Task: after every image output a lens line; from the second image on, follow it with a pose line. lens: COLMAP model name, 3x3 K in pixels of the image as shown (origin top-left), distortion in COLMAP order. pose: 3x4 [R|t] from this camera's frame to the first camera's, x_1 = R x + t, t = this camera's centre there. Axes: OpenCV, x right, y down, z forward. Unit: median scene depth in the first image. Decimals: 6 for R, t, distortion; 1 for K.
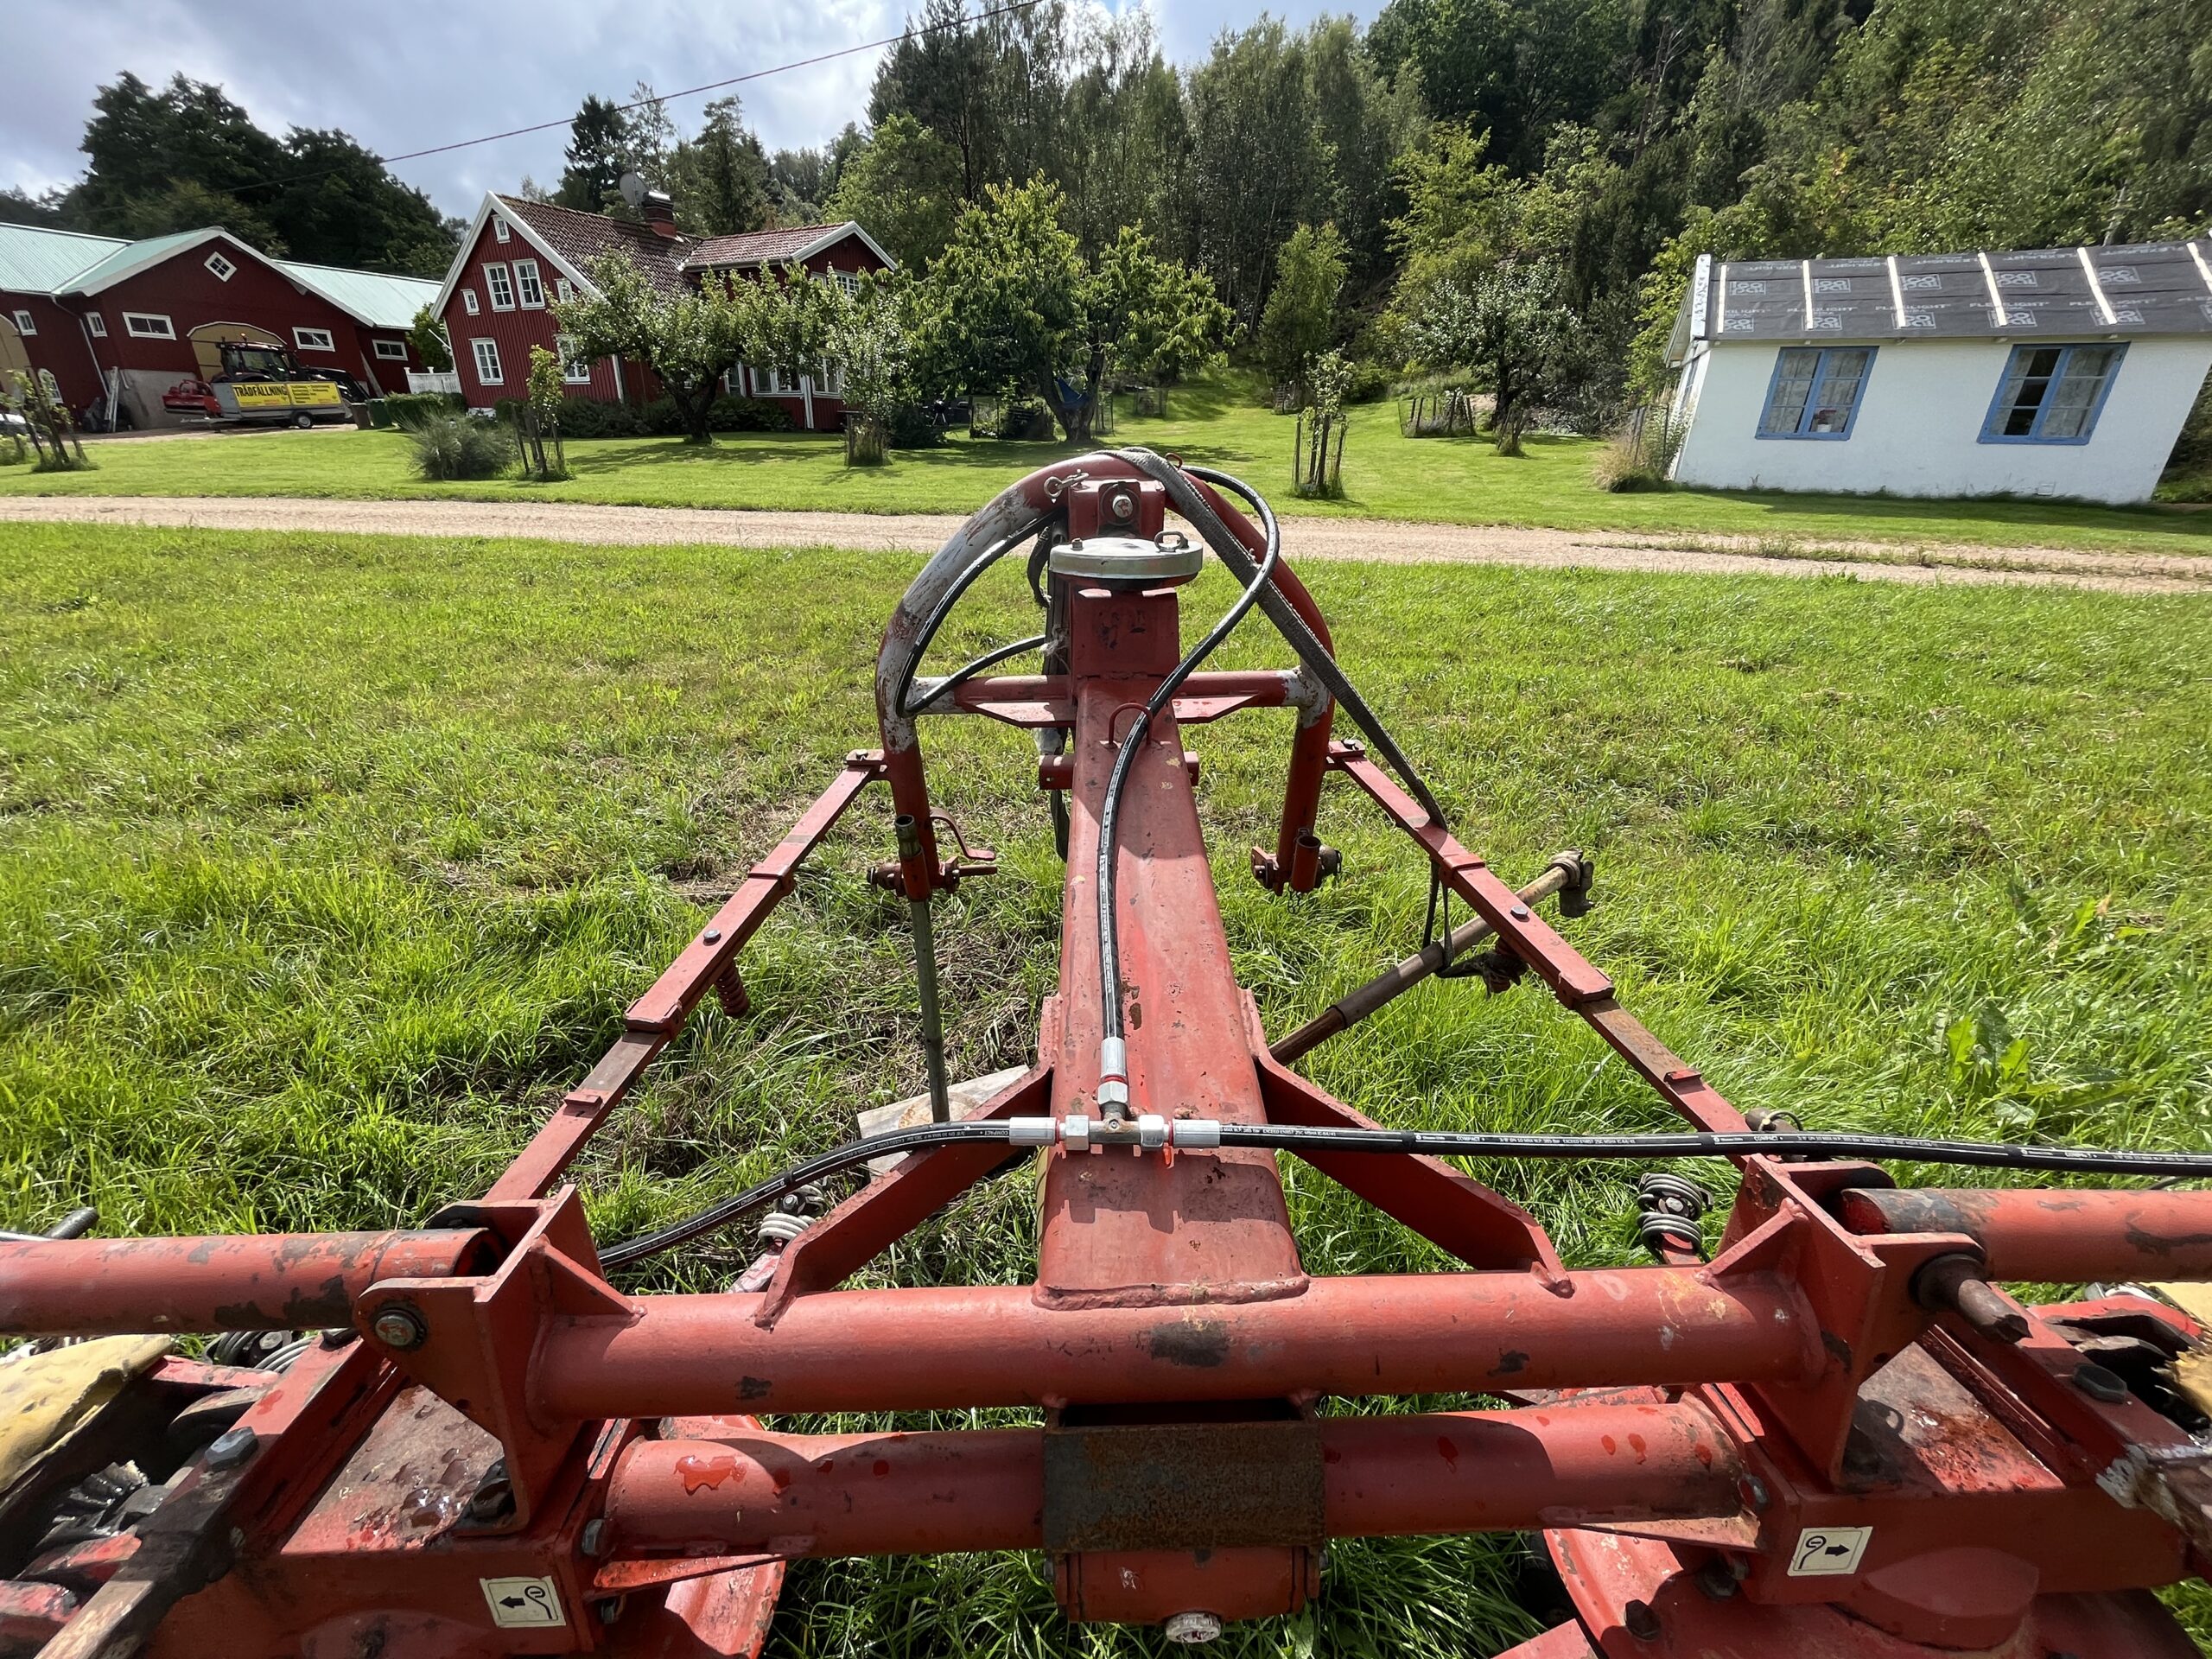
lens RADIAL K [[908.3, 0, 1094.4], [0, 908.3, 833.5], [0, 0, 1]] dist [-0.002787, -0.000661]
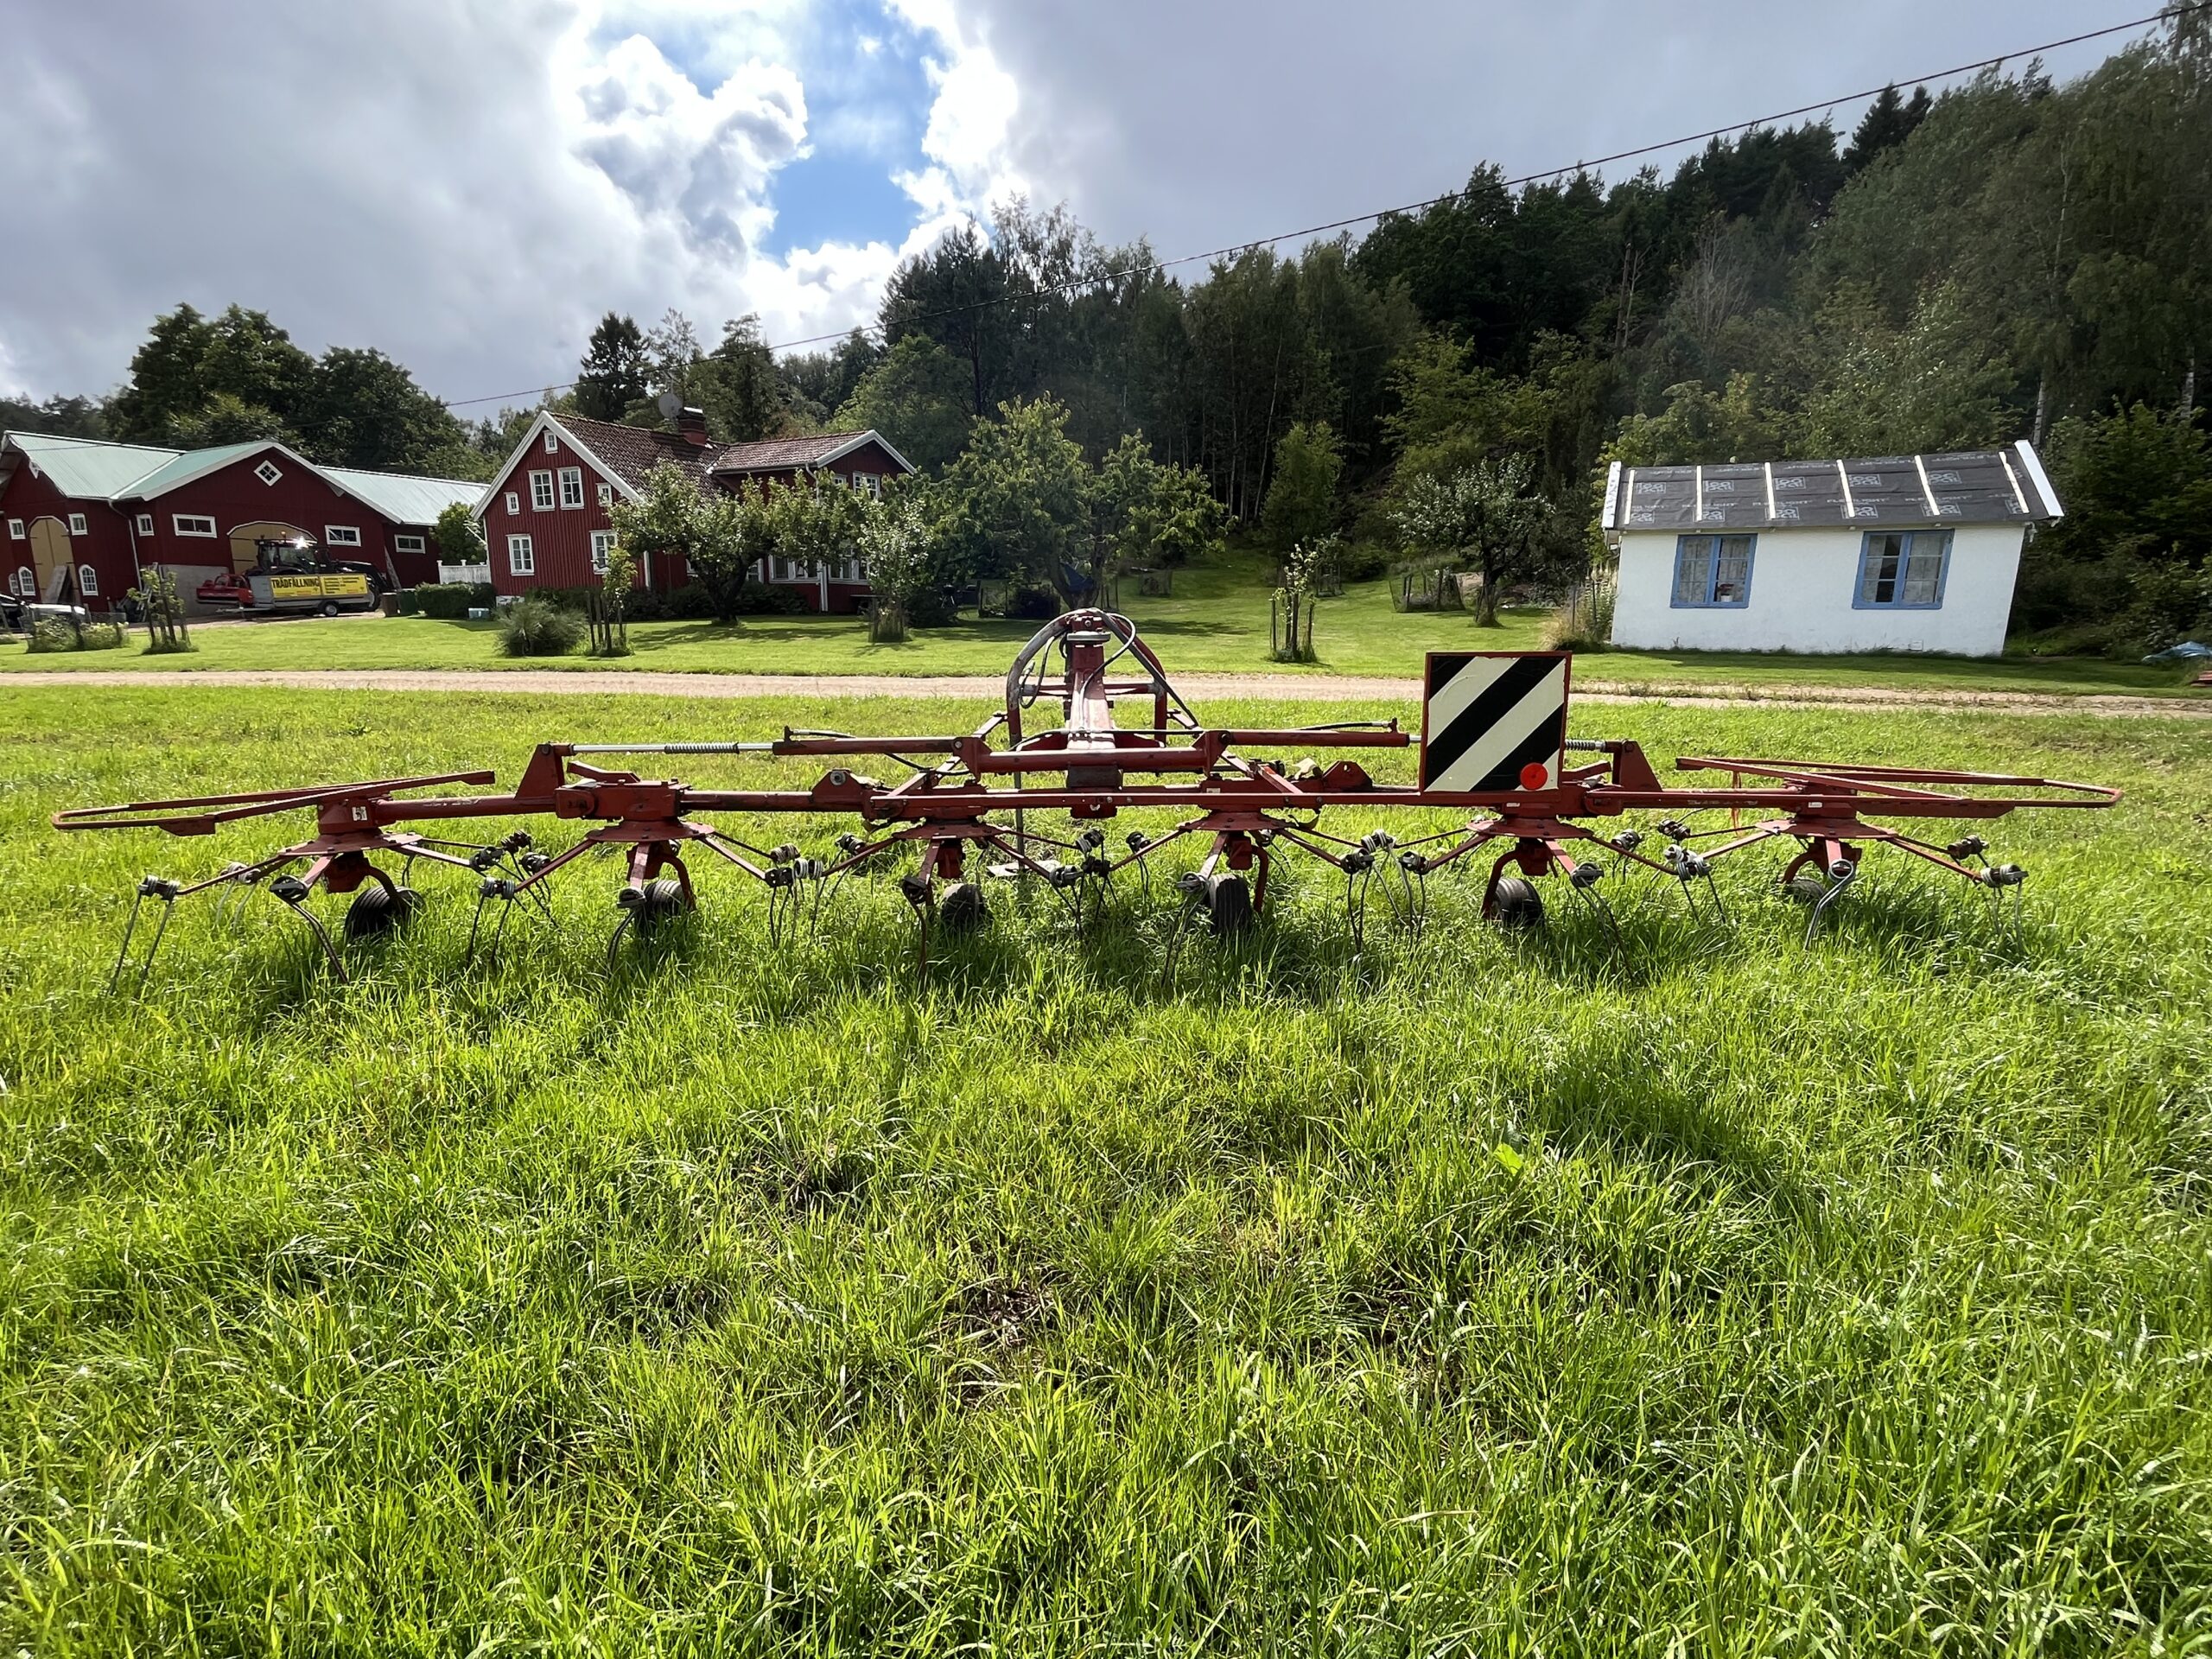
lens RADIAL K [[1050.2, 0, 1103.1], [0, 1050.2, 836.9], [0, 0, 1]] dist [-0.001943, -0.001126]
pose [[0.999933, -0.011406, -0.001970, 0.004116], [0.010763, 0.978828, -0.204401, 0.058816], [0.004260, 0.204367, 0.978885, -0.128887]]
